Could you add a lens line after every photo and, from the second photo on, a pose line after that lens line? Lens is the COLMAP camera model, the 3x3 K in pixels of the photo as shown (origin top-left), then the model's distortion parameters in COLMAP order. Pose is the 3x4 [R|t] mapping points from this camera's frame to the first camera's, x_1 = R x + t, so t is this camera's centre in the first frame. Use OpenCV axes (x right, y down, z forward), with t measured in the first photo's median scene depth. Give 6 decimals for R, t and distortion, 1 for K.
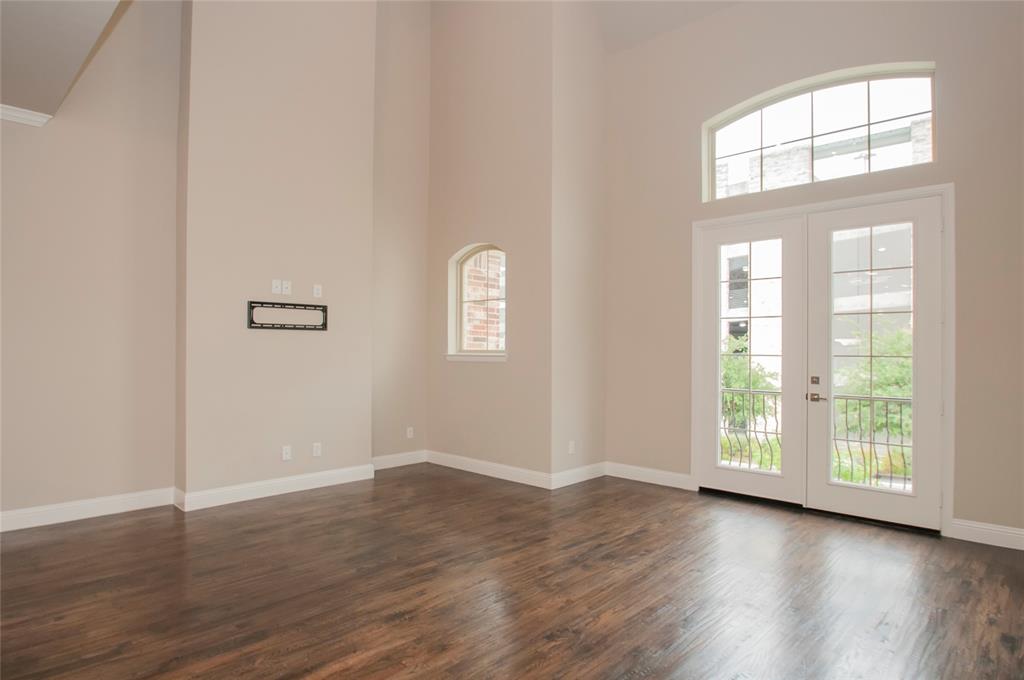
lens RADIAL K [[578.7, 0, 503.8], [0, 578.7, 339.3], [0, 0, 1]] dist [-0.012923, -0.004571]
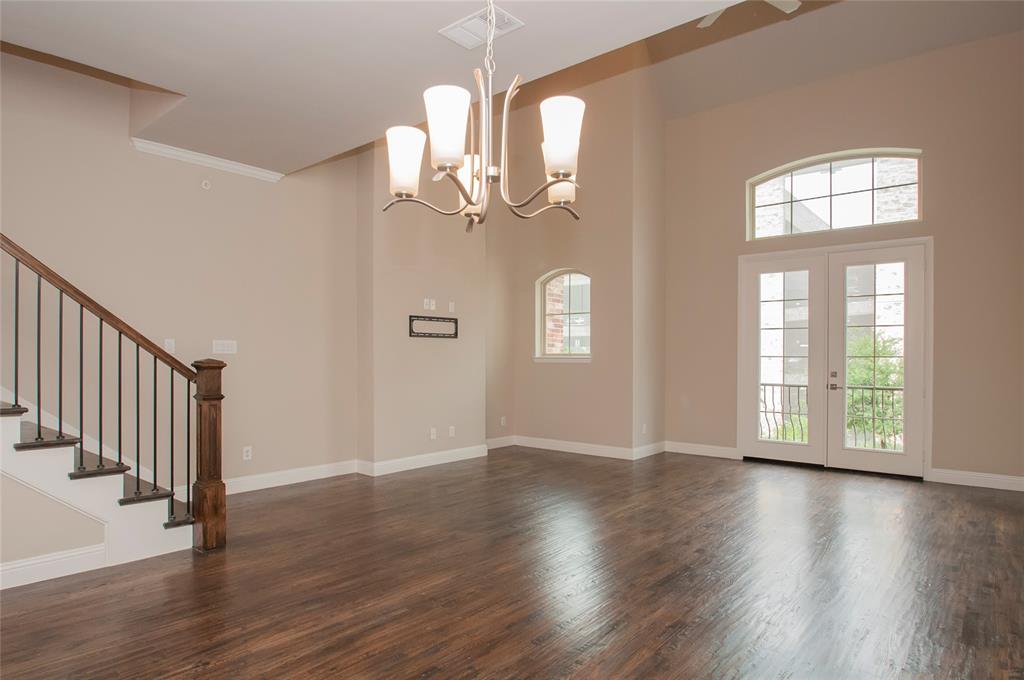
lens RADIAL K [[587.9, 0, 509.7], [0, 587.9, 352.7], [0, 0, 1]] dist [-0.010391, -0.000417]
pose [[0.997545, -0.001770, 0.070009, -0.315227], [0.000928, 0.999927, 0.012046, 0.001235], [-0.070025, -0.011951, 0.997474, -0.327786]]
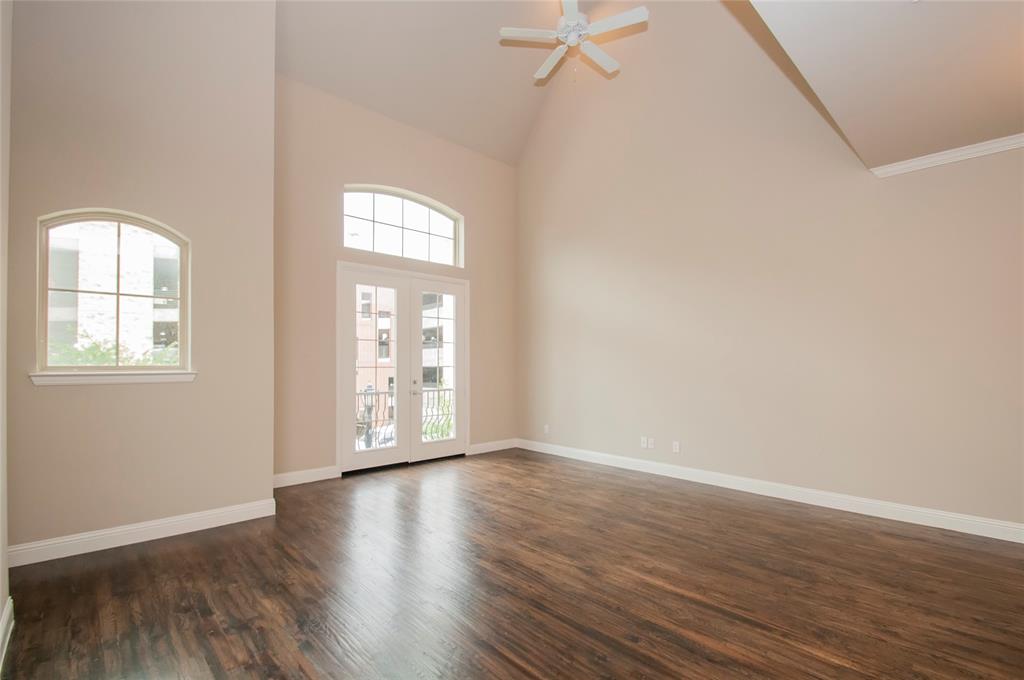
lens RADIAL K [[464.6, 0, 498.8], [0, 464.6, 357.8], [0, 0, 1]] dist [0.005250, -0.002464]
pose [[0.058333, 0.005160, 0.998284, -0.709656], [-0.016184, 0.999860, -0.004222, 0.004391], [-0.998166, -0.015910, 0.058408, 0.657295]]
